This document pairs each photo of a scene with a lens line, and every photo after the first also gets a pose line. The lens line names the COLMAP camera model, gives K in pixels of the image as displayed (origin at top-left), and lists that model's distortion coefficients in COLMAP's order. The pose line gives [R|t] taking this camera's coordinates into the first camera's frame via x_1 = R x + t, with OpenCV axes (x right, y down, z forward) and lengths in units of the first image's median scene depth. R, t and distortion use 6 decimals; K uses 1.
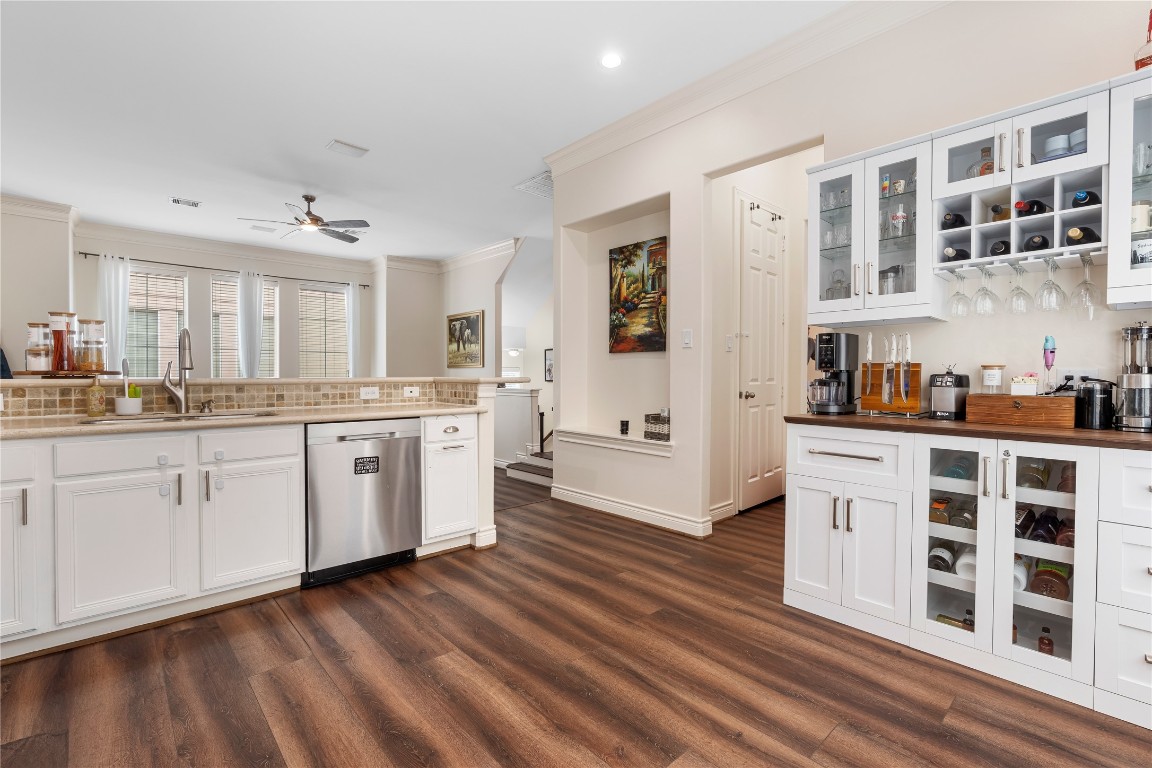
lens RADIAL K [[517.8, 0, 576.0], [0, 517.8, 384.0], [0, 0, 1]] dist [0.000870, 0.000213]
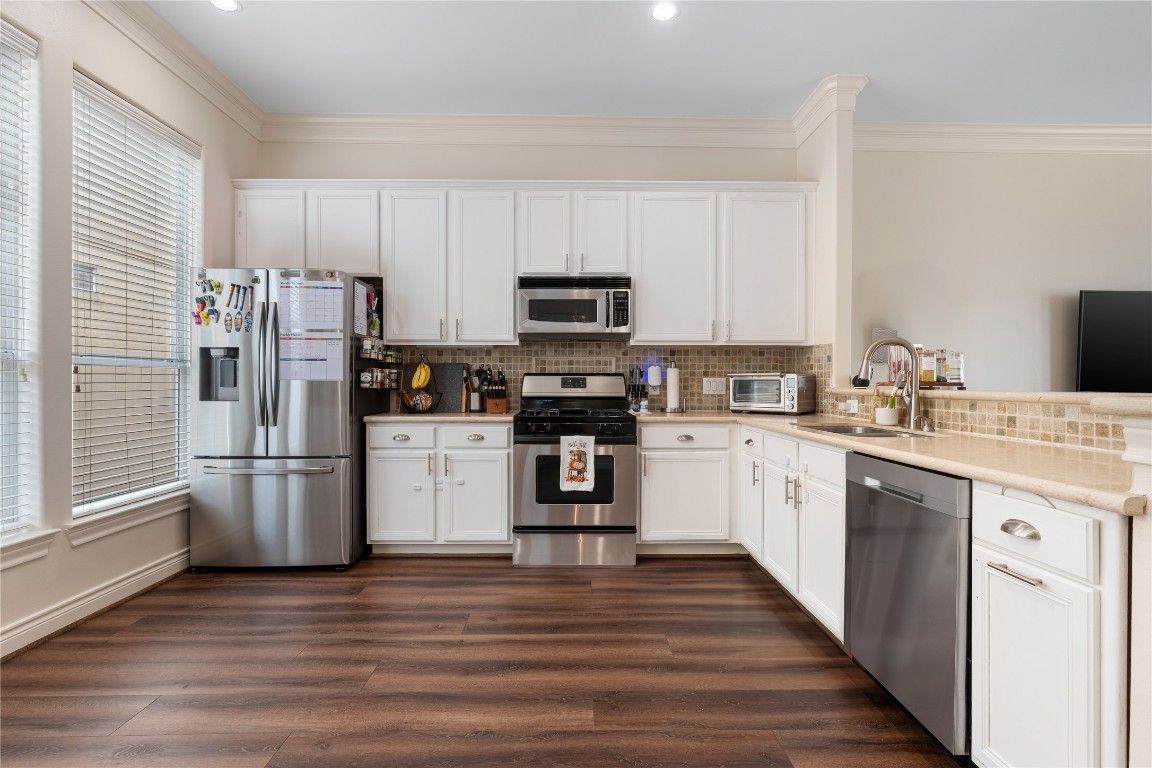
lens RADIAL K [[551.5, 0, 576.0], [0, 551.5, 384.0], [0, 0, 1]] dist [-0.000197, -0.000006]
pose [[-0.656620, -0.004248, -0.754209, 0.303953], [-0.020547, 0.999714, 0.012257, -0.018536], [0.753941, 0.023544, -0.656520, 1.079713]]
